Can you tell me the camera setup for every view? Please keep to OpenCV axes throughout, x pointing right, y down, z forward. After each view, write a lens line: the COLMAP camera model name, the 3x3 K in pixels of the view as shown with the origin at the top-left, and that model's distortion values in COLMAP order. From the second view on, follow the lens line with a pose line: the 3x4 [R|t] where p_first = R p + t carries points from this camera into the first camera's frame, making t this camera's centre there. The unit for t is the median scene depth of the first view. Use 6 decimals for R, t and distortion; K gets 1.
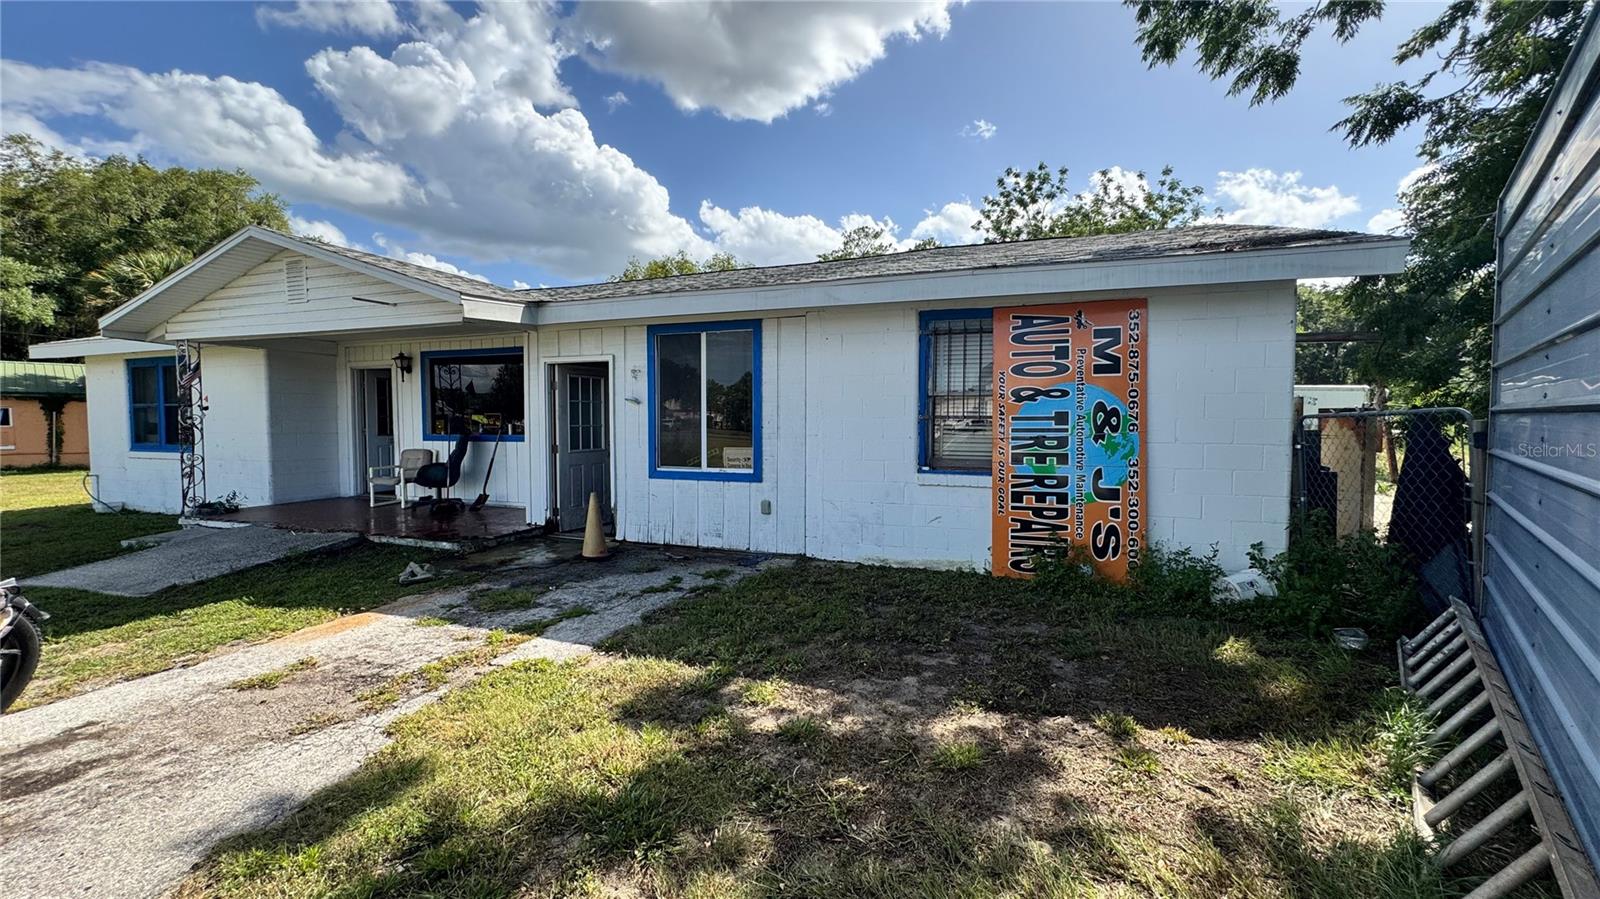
lens RADIAL K [[635.5, 0, 797.4], [0, 635.5, 443.9], [0, 0, 1]] dist [-0.002255, 0.000192]
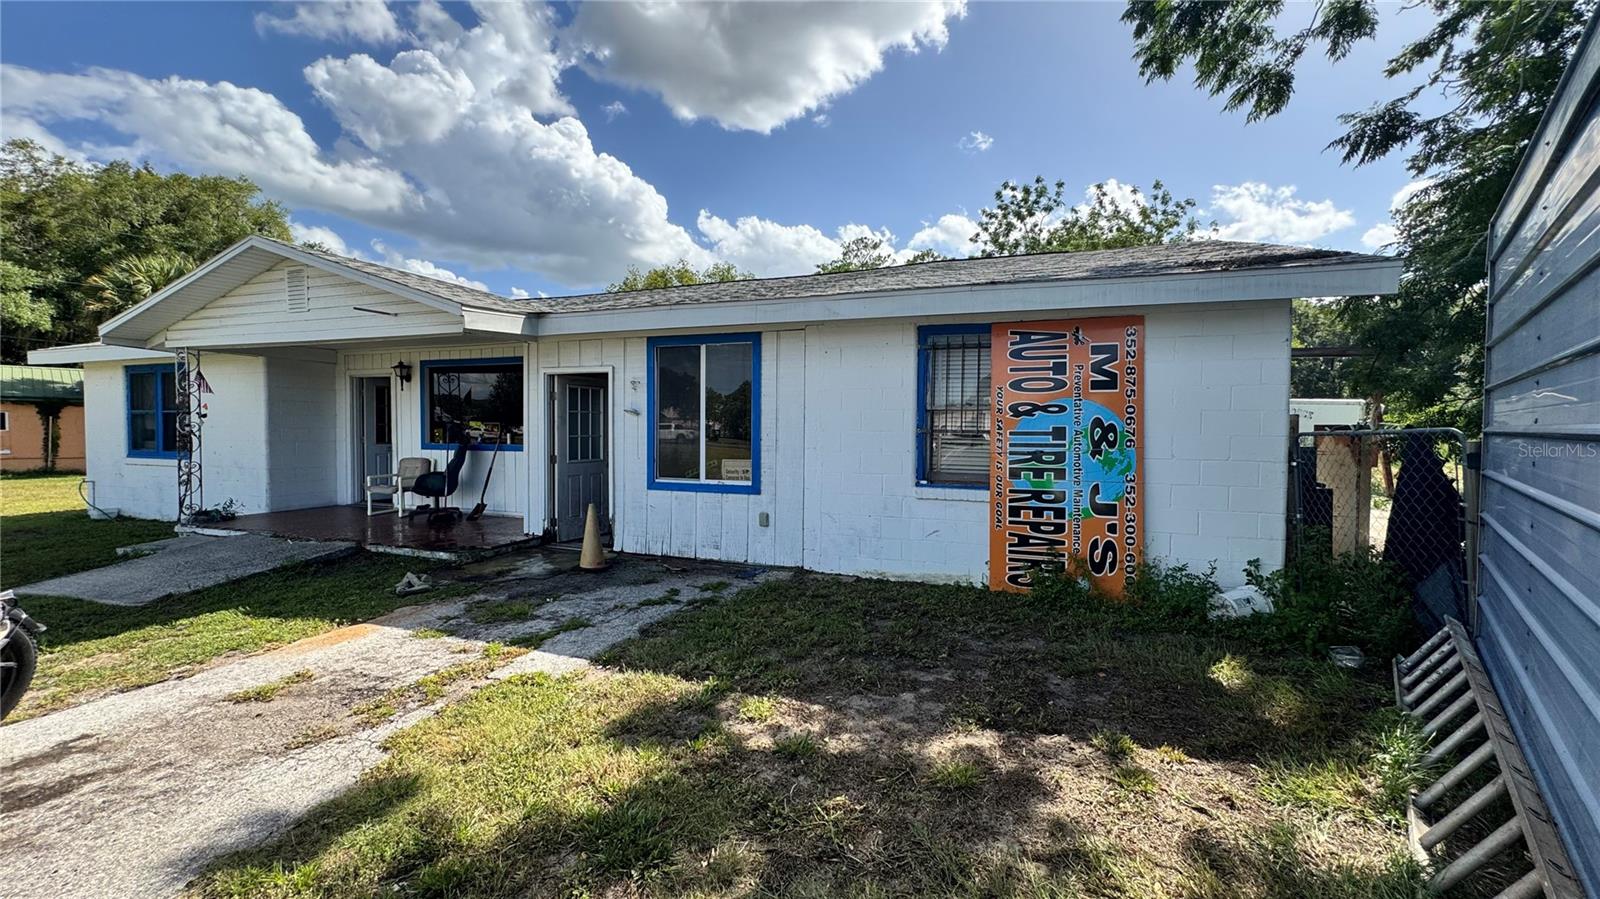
lens RADIAL K [[635.5, 0, 796.9], [0, 635.5, 443.7], [0, 0, 1]] dist [-0.002255, 0.000192]
pose [[0.999972, 0.006832, 0.003098, -0.001643], [-0.006788, 0.999881, -0.013867, -0.007357], [-0.003192, 0.013846, 0.999899, -0.003442]]
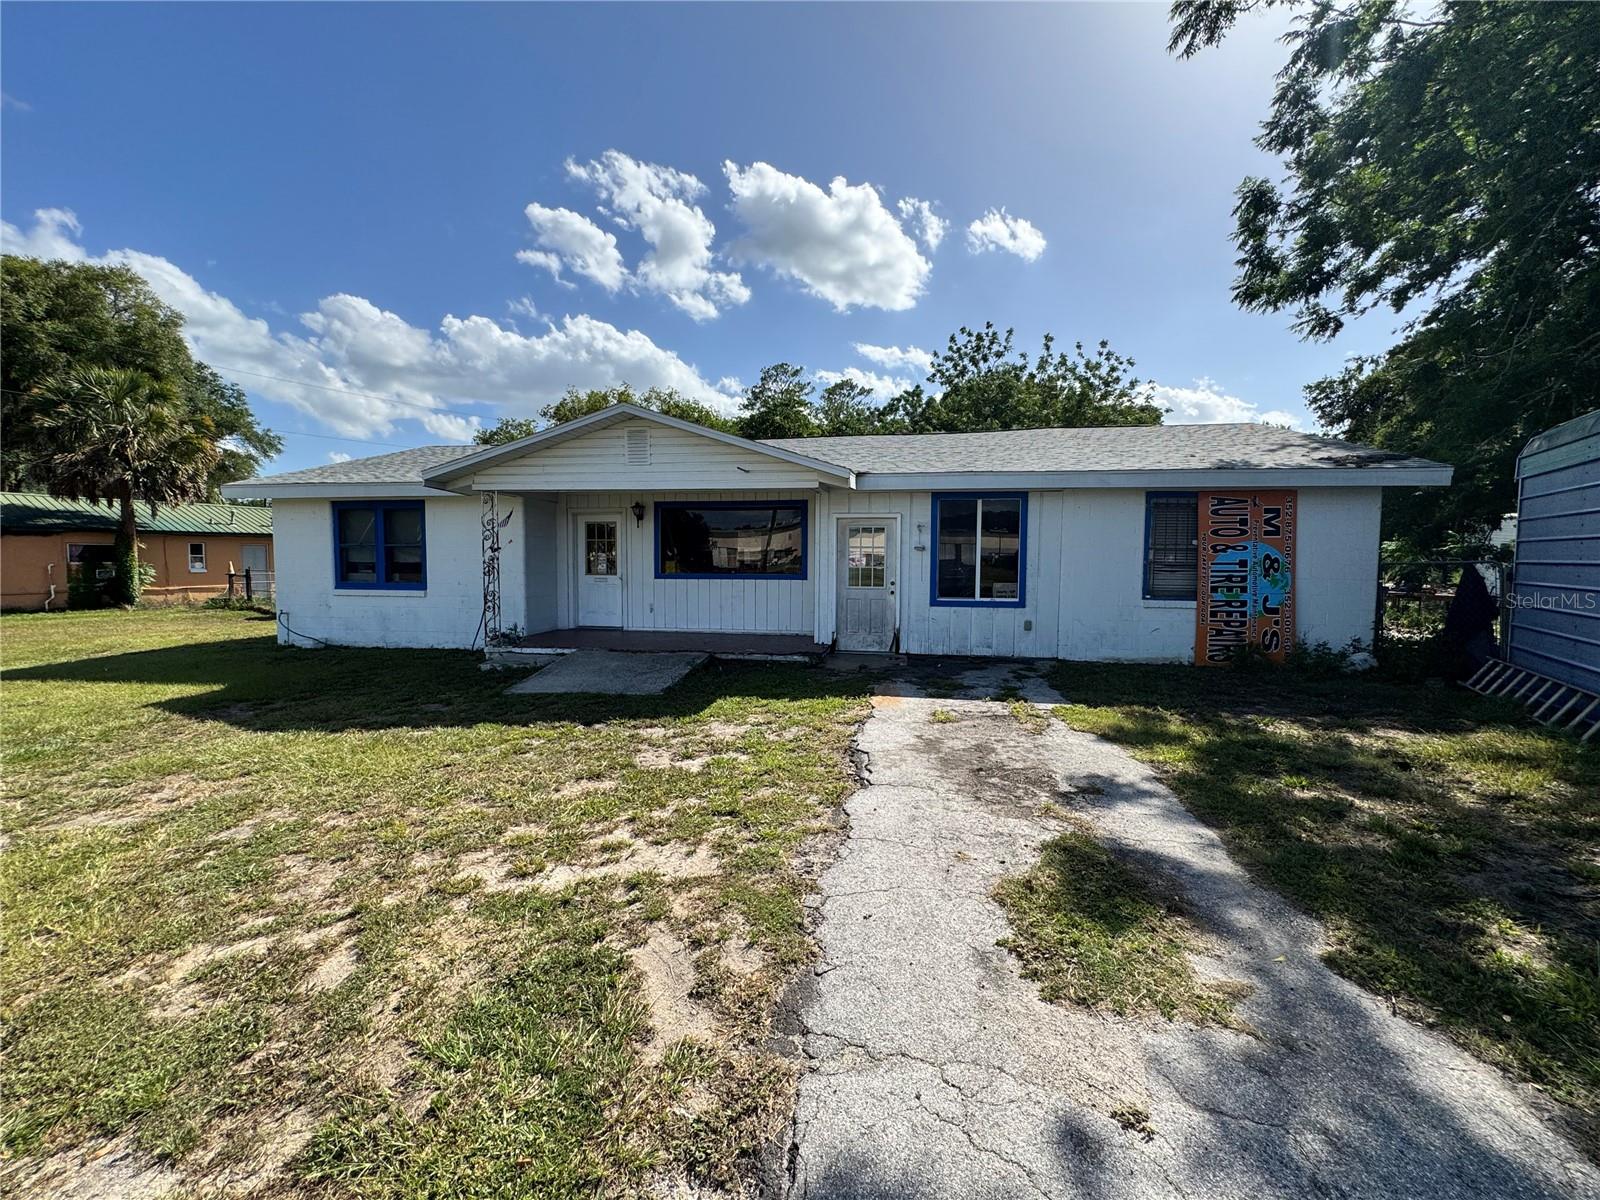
lens RADIAL K [[667.4, 0, 795.5], [0, 667.4, 595.9], [0, 0, 1]] dist [-0.002131, 0.000695]
pose [[0.982513, -0.005593, 0.186109, -0.978825], [0.002096, 0.999818, 0.018980, 0.006037], [-0.186181, -0.018258, 0.982346, -0.420342]]
